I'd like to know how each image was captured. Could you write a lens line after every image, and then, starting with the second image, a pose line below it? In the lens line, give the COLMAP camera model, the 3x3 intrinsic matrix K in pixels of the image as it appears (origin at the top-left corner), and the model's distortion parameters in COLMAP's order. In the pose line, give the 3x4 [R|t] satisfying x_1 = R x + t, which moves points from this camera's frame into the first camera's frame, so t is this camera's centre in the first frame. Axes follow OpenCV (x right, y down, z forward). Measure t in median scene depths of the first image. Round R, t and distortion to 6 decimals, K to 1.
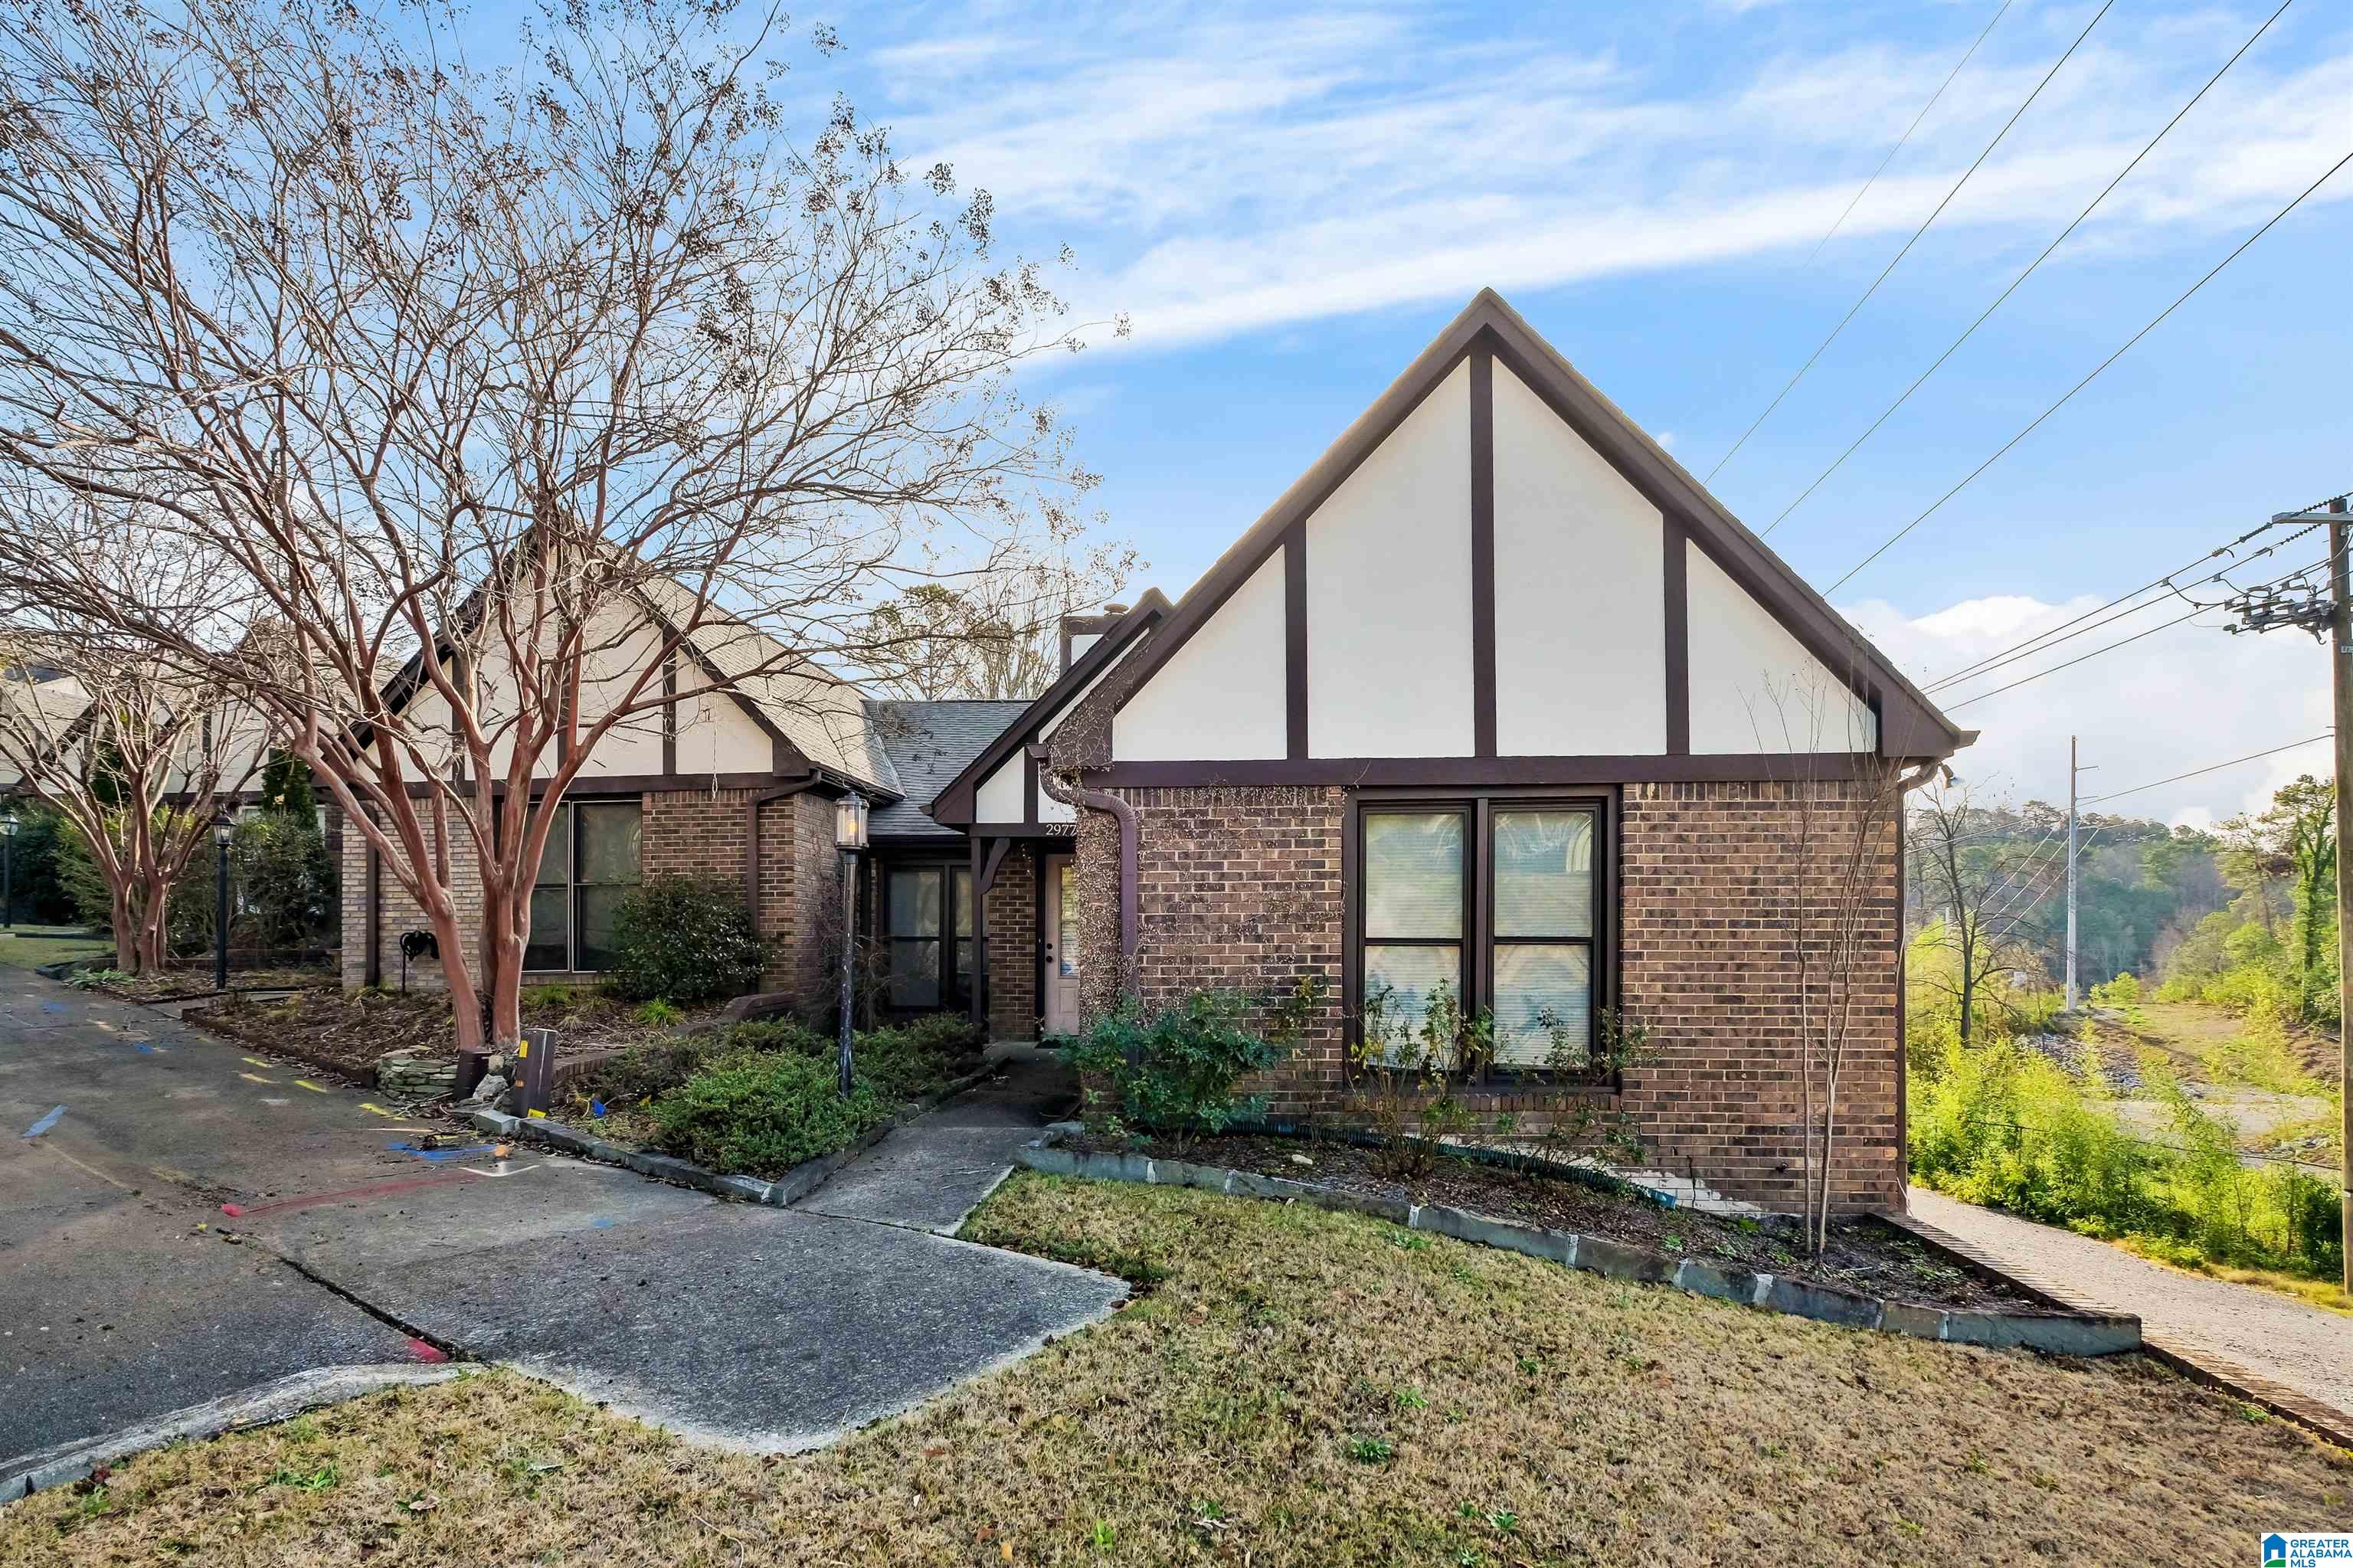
lens RADIAL K [[1046.5, 0, 1187.3], [0, 1046.5, 802.7], [0, 0, 1]] dist [-0.002973, -0.000384]
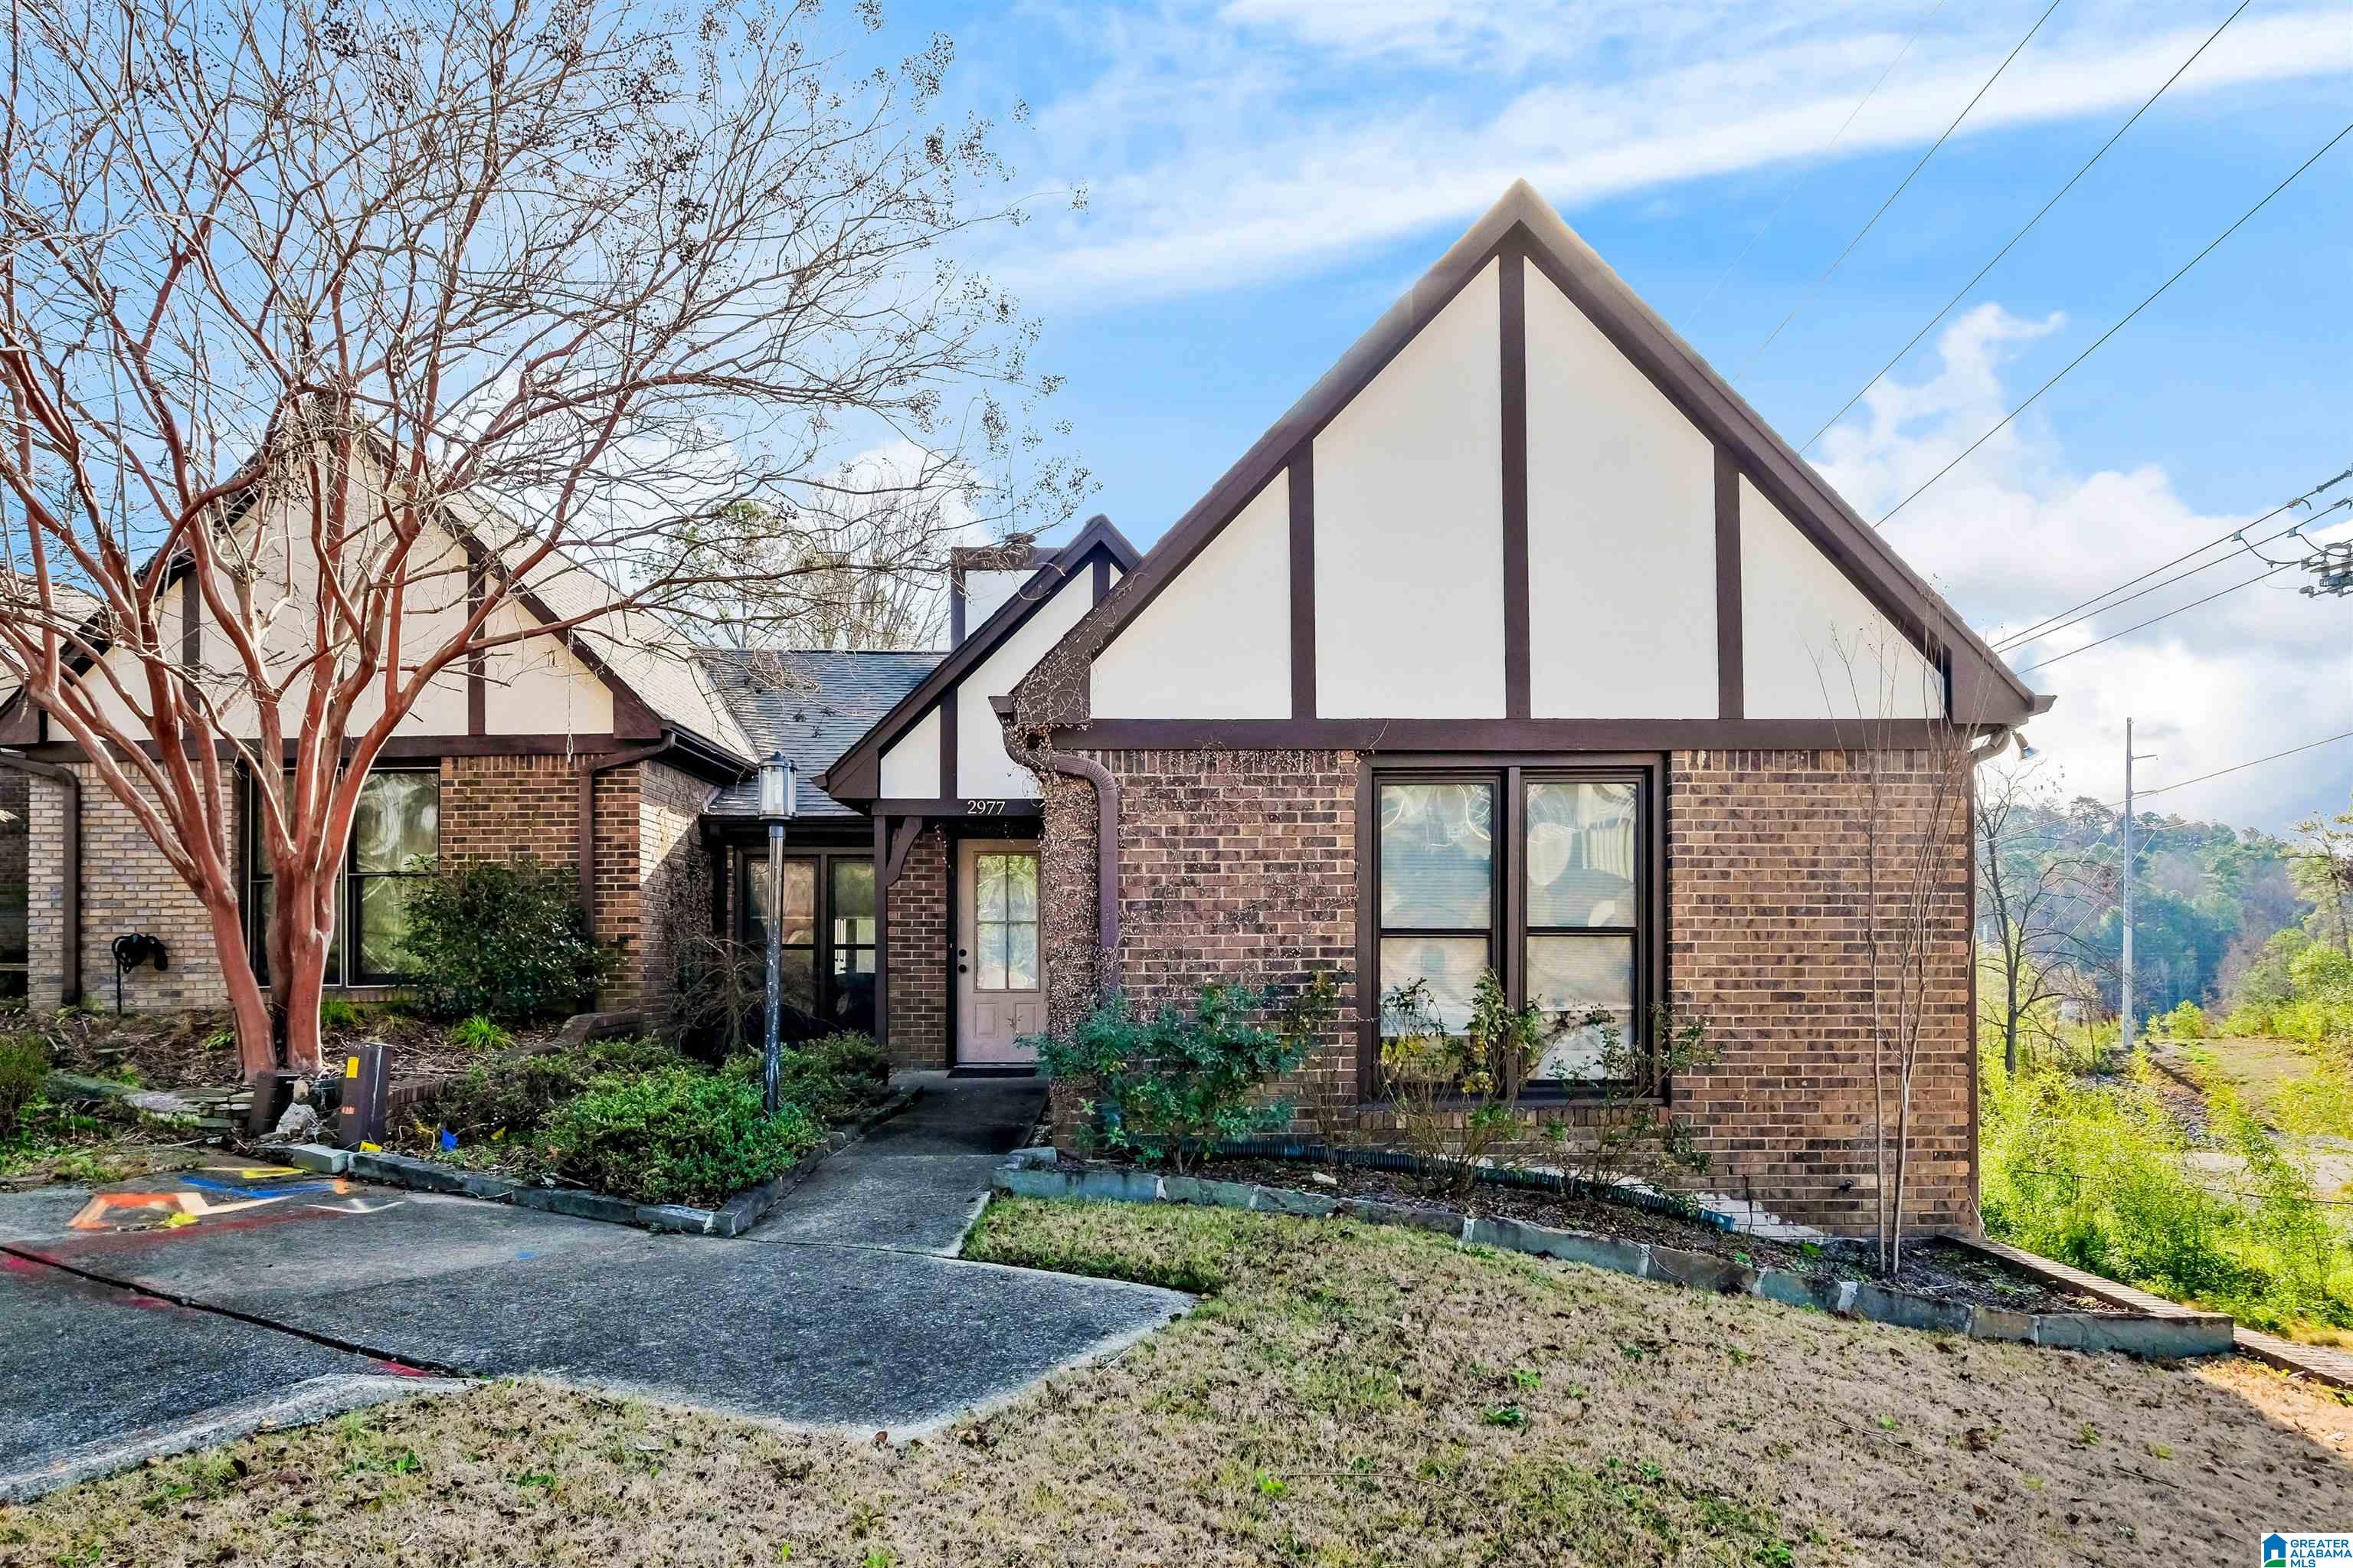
lens RADIAL K [[1355.9, 0, 1169.7], [0, 1355.9, 779.6], [0, 0, 1]] dist [0.000089, 0.000436]
pose [[0.995940, 0.008005, 0.089666, -0.101391], [-0.007055, 0.999916, -0.010902, 0.020844], [-0.089745, 0.010225, 0.995912, -0.089639]]
